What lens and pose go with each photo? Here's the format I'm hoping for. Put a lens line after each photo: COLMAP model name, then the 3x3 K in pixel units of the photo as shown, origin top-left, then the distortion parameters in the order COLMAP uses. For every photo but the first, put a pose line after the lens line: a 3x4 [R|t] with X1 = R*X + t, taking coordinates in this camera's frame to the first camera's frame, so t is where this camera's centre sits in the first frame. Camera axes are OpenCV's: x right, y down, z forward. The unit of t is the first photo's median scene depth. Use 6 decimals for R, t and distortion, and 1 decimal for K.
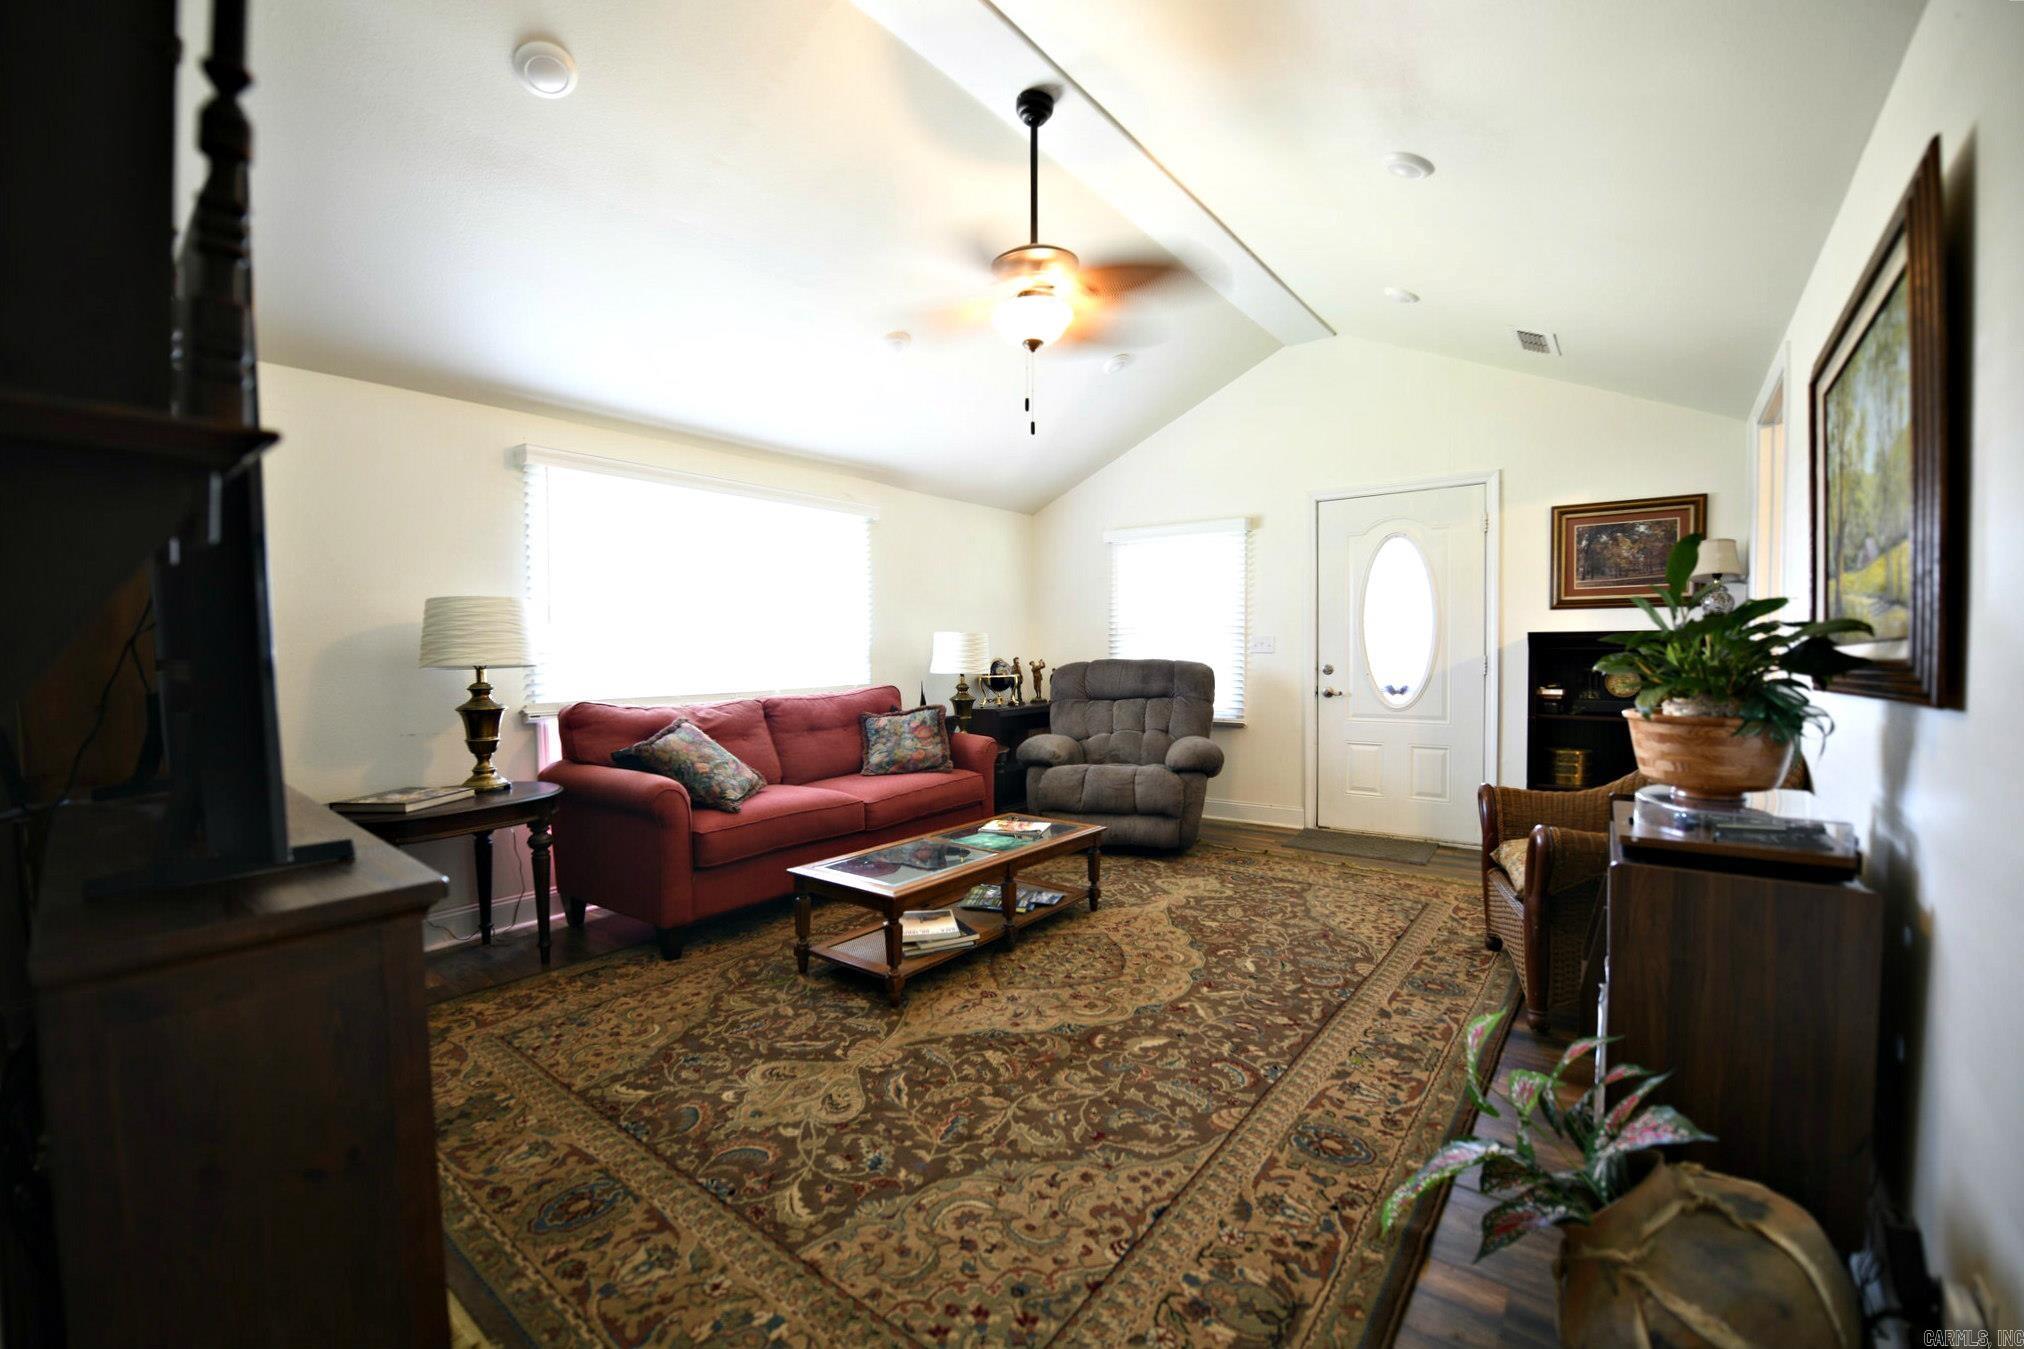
lens RADIAL K [[814.4, 0, 1001.5], [0, 814.4, 669.5], [0, 0, 1]] dist [-0.010636, -0.000223]
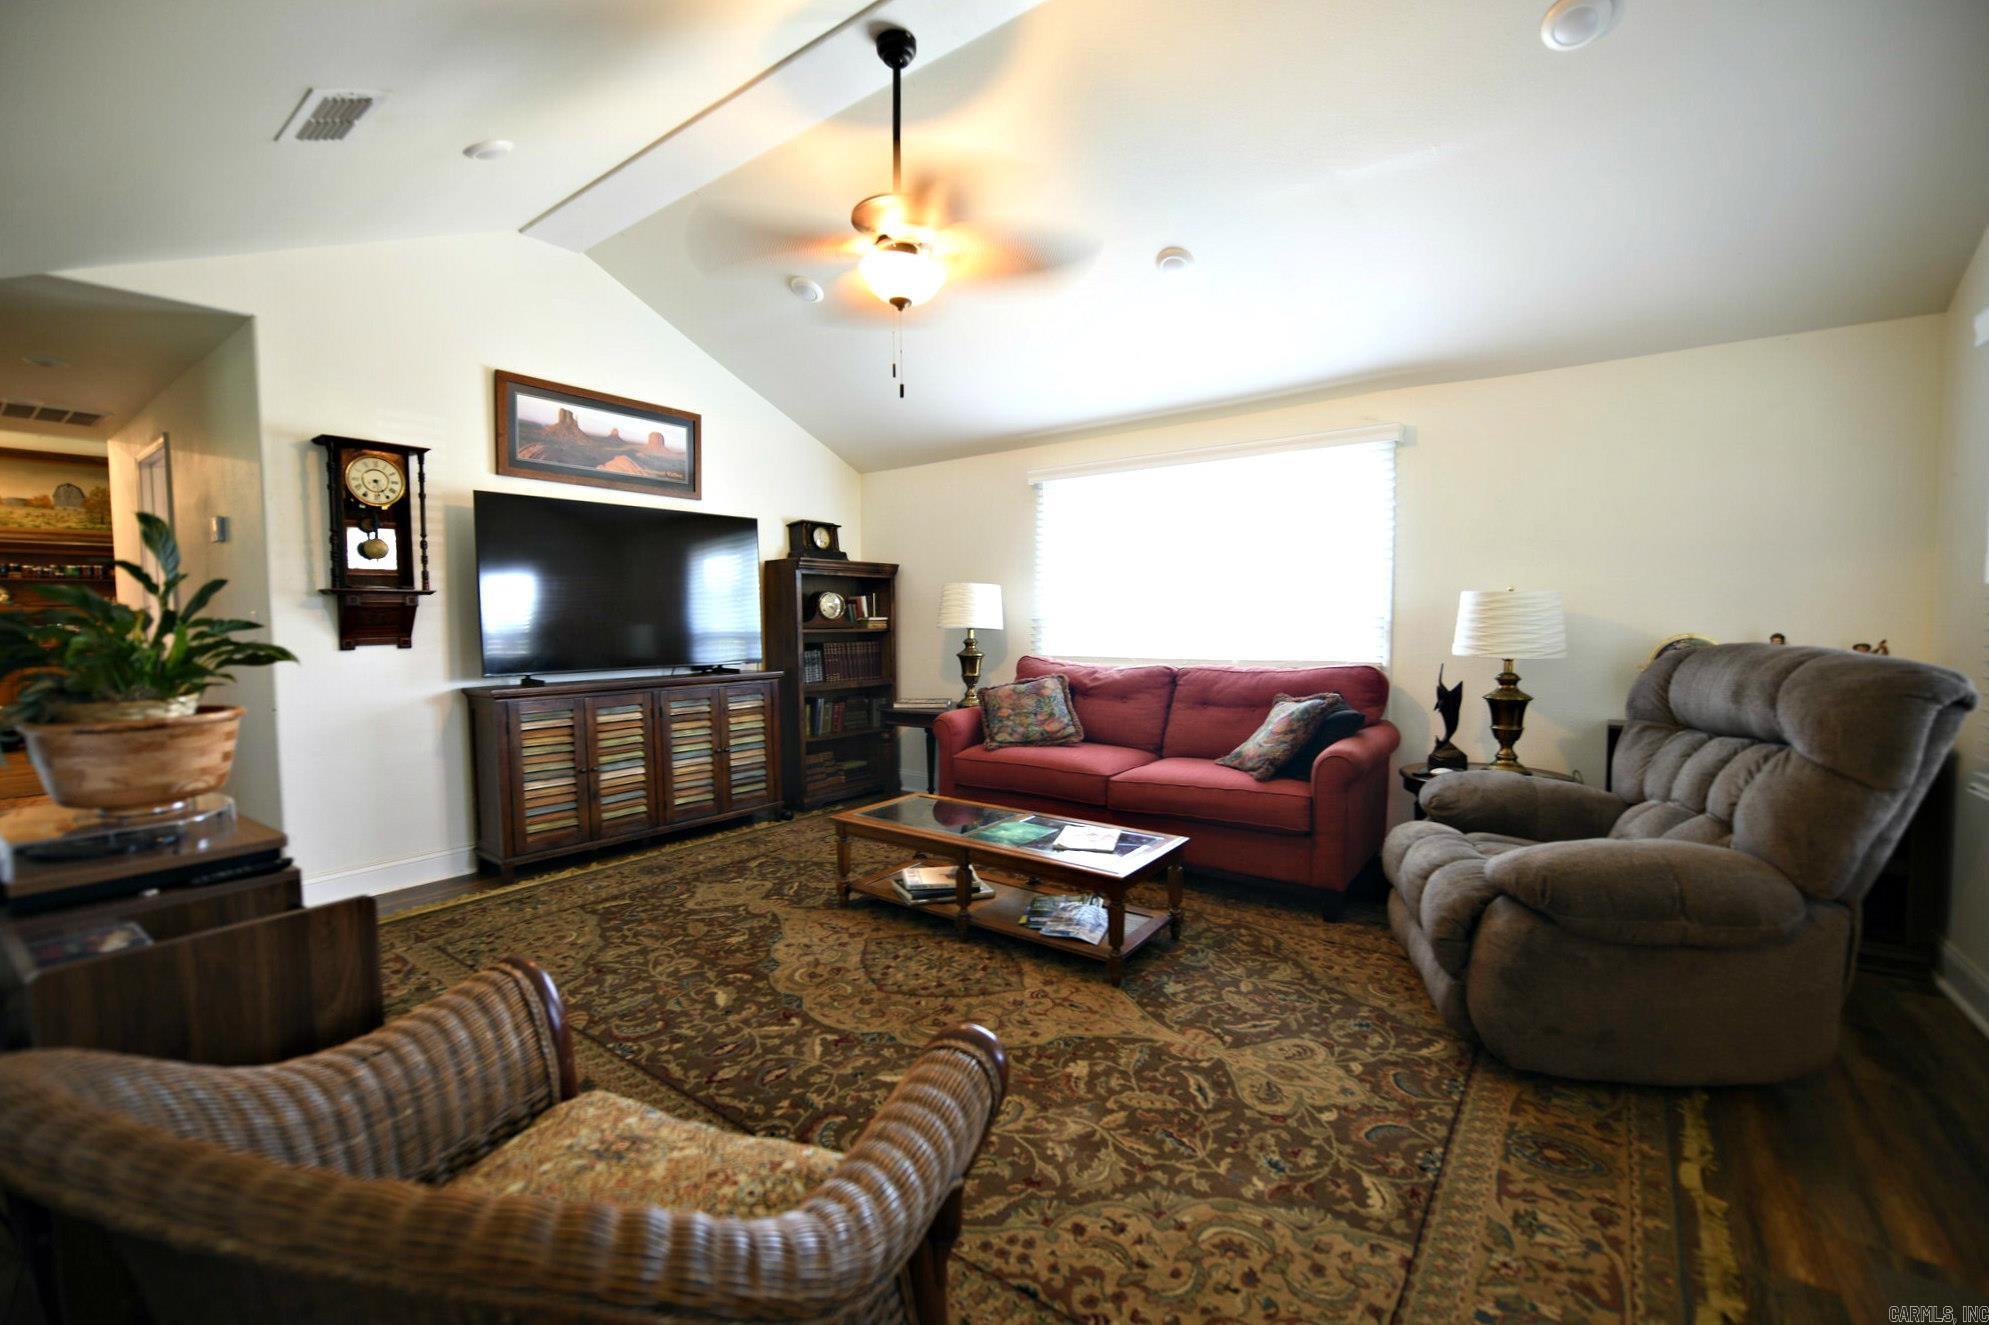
lens RADIAL K [[800.3, 0, 985.7], [0, 800.3, 659.7], [0, 0, 1]] dist [-0.010636, -0.000223]
pose [[0.046996, 0.063336, -0.996885, 1.104657], [-0.015371, 0.997916, 0.062676, -0.049403], [0.998777, 0.012377, 0.047872, 1.171730]]
